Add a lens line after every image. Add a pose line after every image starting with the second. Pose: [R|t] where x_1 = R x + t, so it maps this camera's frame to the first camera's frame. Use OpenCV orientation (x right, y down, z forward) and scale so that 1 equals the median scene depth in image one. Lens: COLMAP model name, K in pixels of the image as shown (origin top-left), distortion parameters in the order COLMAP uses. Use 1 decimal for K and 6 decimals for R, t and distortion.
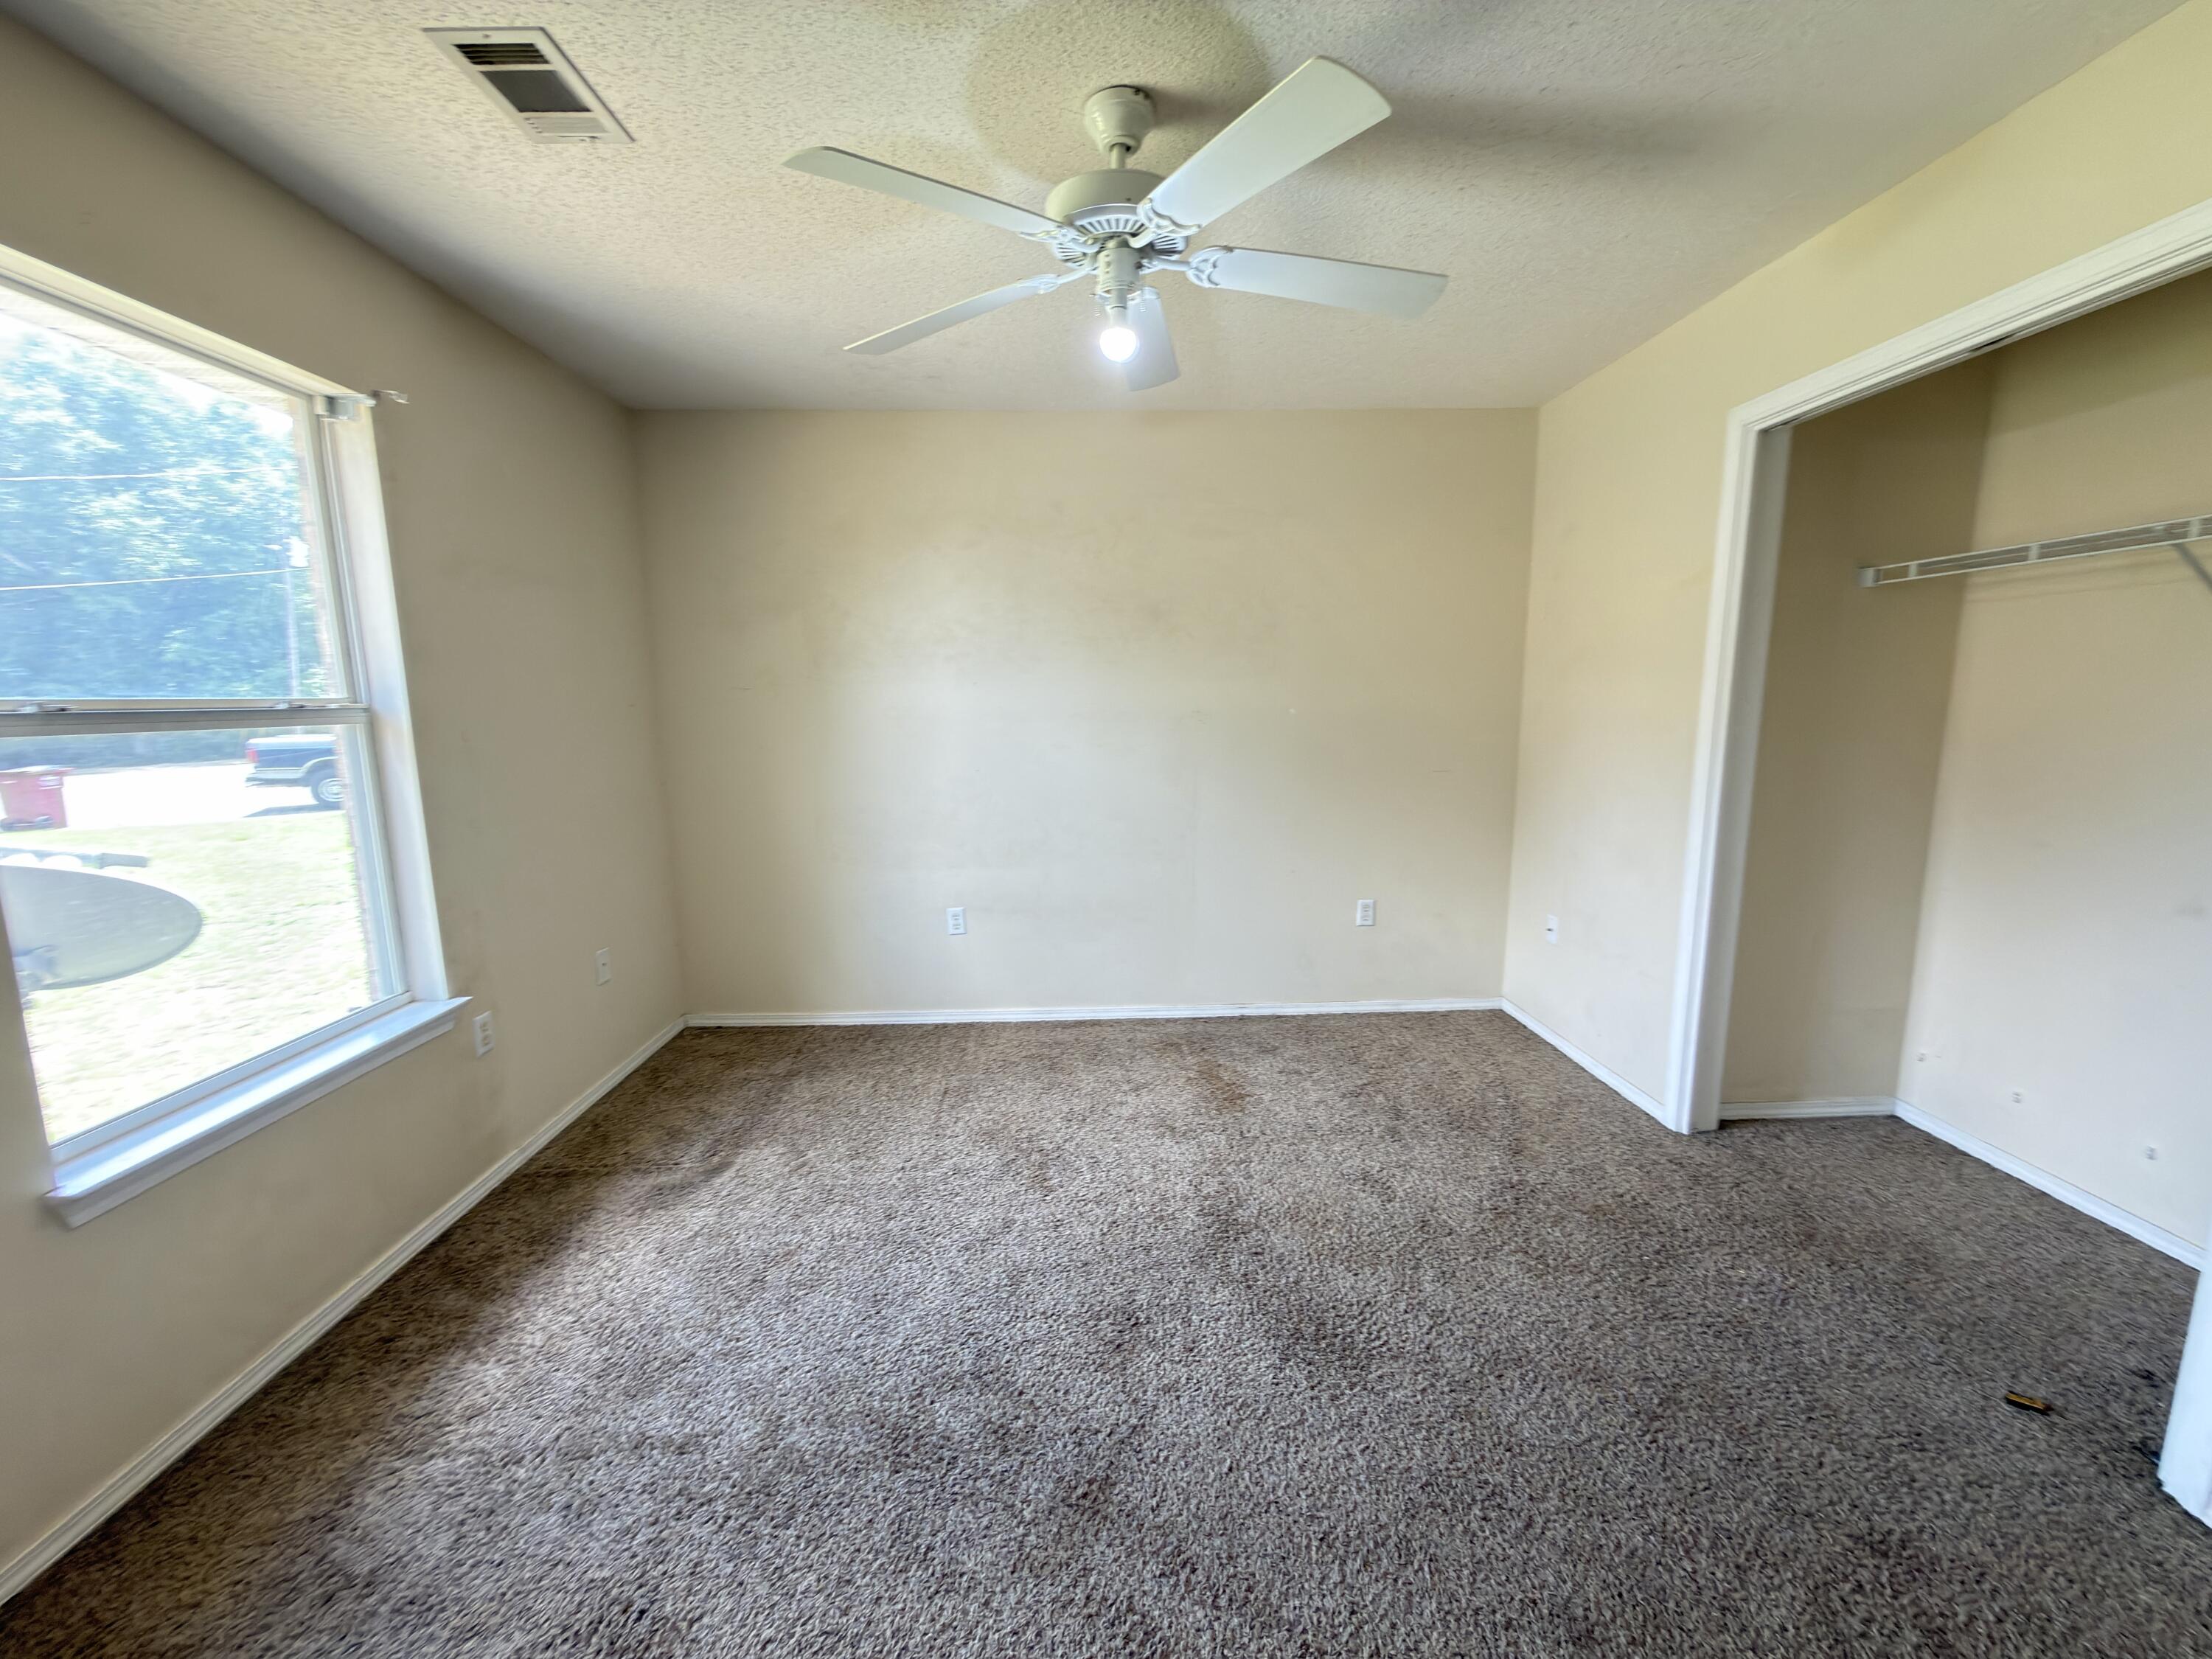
lens RADIAL K [[878.4, 0, 1107.8], [0, 878.4, 834.5], [0, 0, 1]] dist [-0.002351, -0.000018]
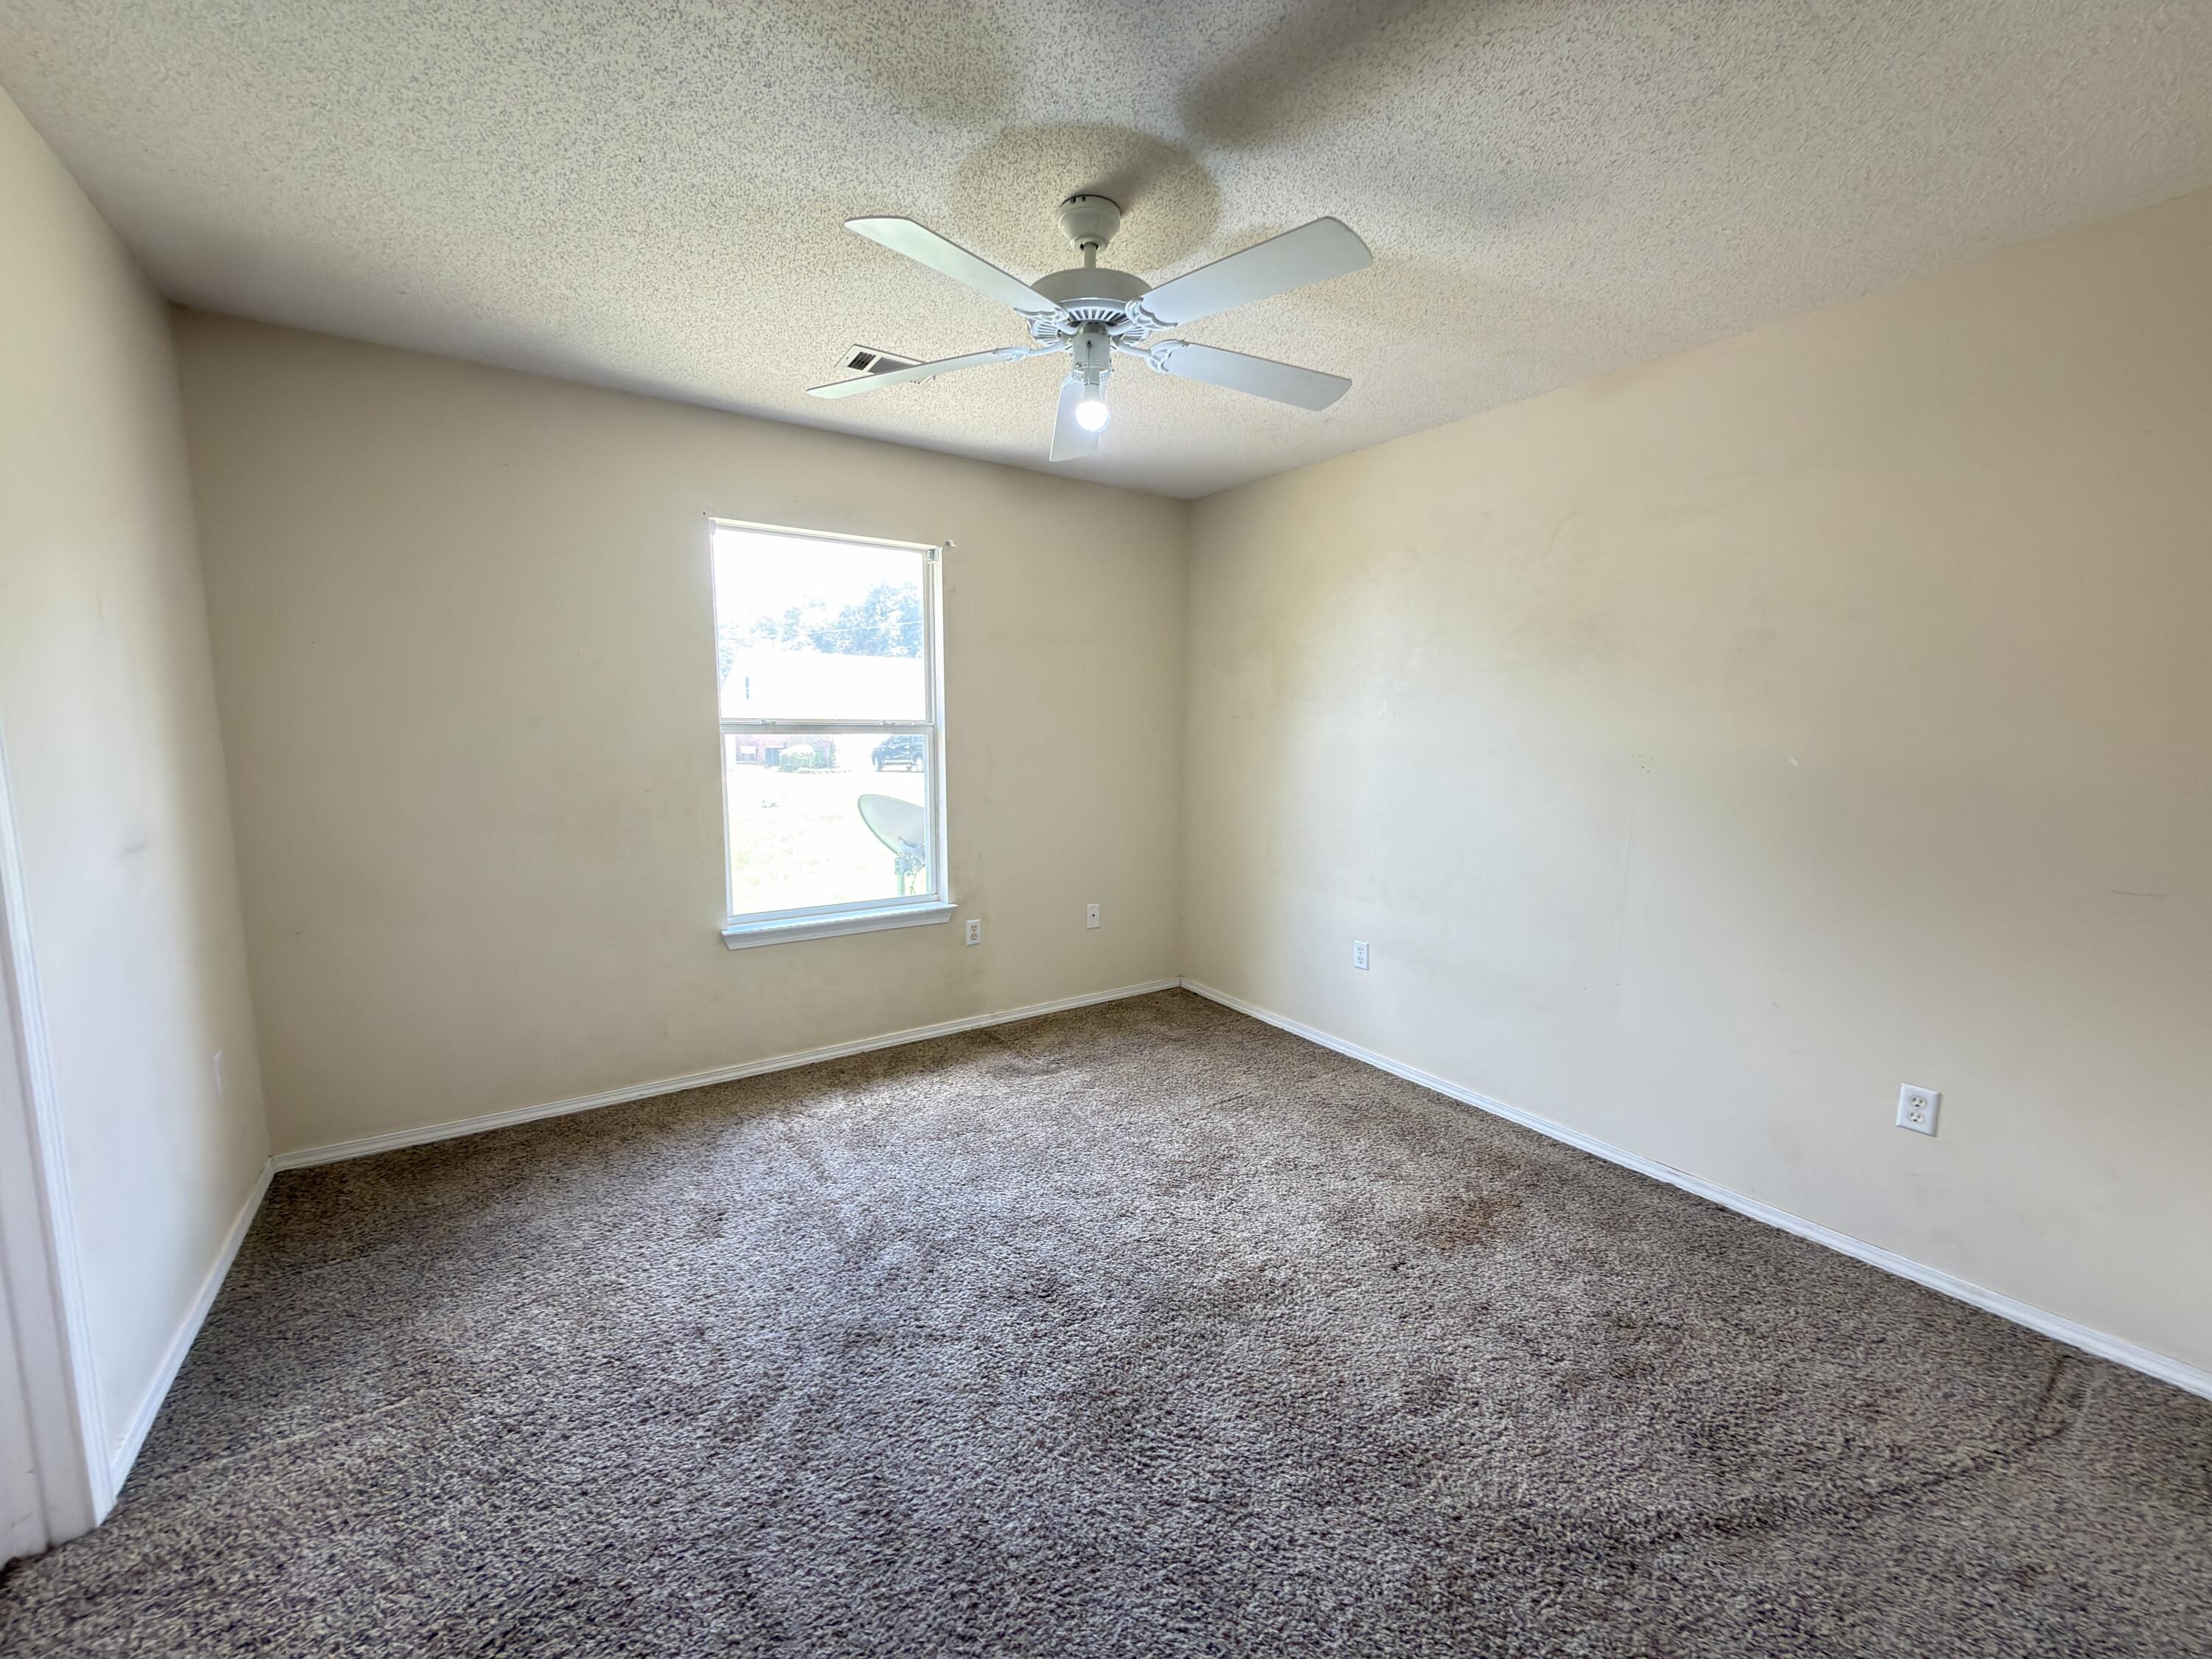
lens RADIAL K [[878.4, 0, 1107.8], [0, 878.4, 834.5], [0, 0, 1]] dist [-0.002351, -0.000018]
pose [[0.537761, 0.125147, -0.833758, 0.633771], [-0.148746, 0.987492, 0.052284, -0.057627], [0.829872, 0.095902, 0.549650, 0.281367]]
